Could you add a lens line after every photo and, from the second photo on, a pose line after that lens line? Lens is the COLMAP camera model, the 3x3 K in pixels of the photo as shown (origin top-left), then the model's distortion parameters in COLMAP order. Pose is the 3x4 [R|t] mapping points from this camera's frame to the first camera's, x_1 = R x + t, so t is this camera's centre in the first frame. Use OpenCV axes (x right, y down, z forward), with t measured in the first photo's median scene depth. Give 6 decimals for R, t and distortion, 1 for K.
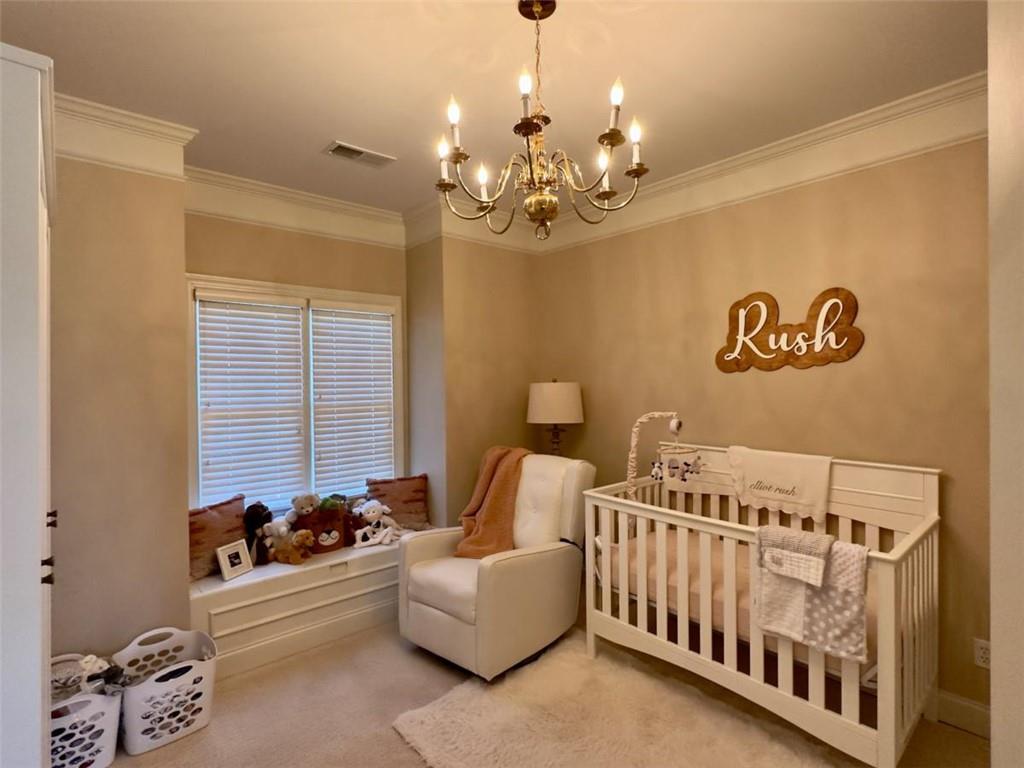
lens RADIAL K [[516.7, 0, 512.6], [0, 516.7, 382.3], [0, 0, 1]] dist [0.004664, 0.000955]
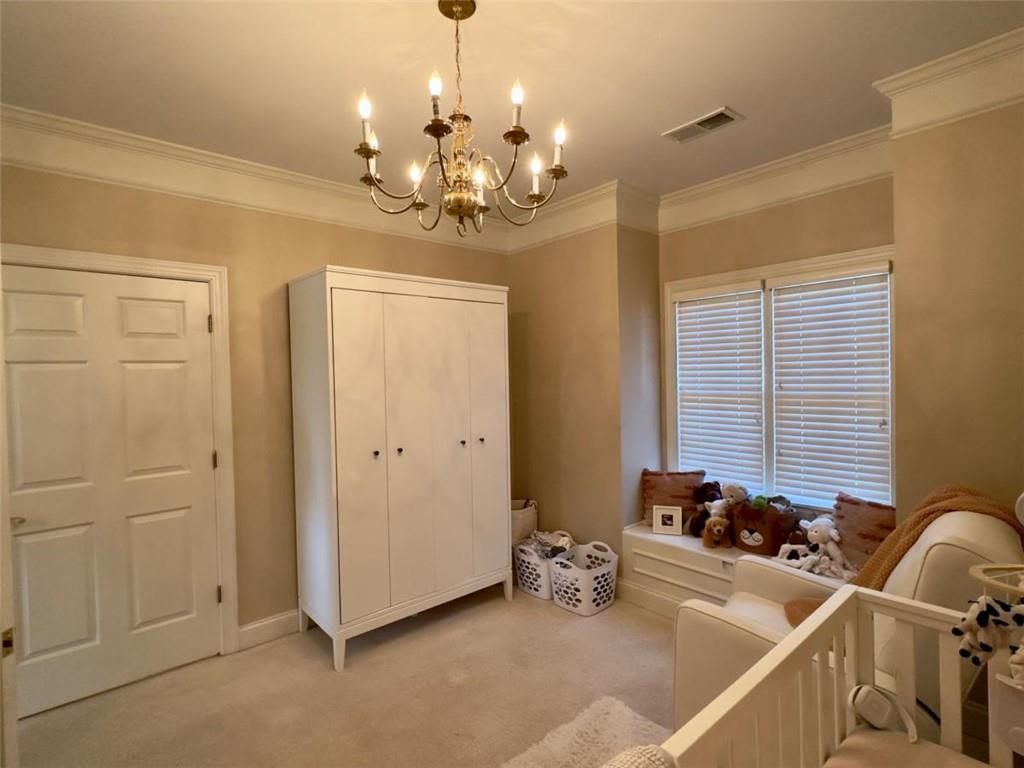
lens RADIAL K [[516.7, 0, 512.8], [0, 516.7, 382.0], [0, 0, 1]] dist [0.004664, 0.000955]
pose [[-0.002330, 0.027827, -0.999610, 0.583139], [0.020941, 0.999395, 0.027773, -0.014106], [0.999778, -0.020868, -0.002912, 0.594608]]
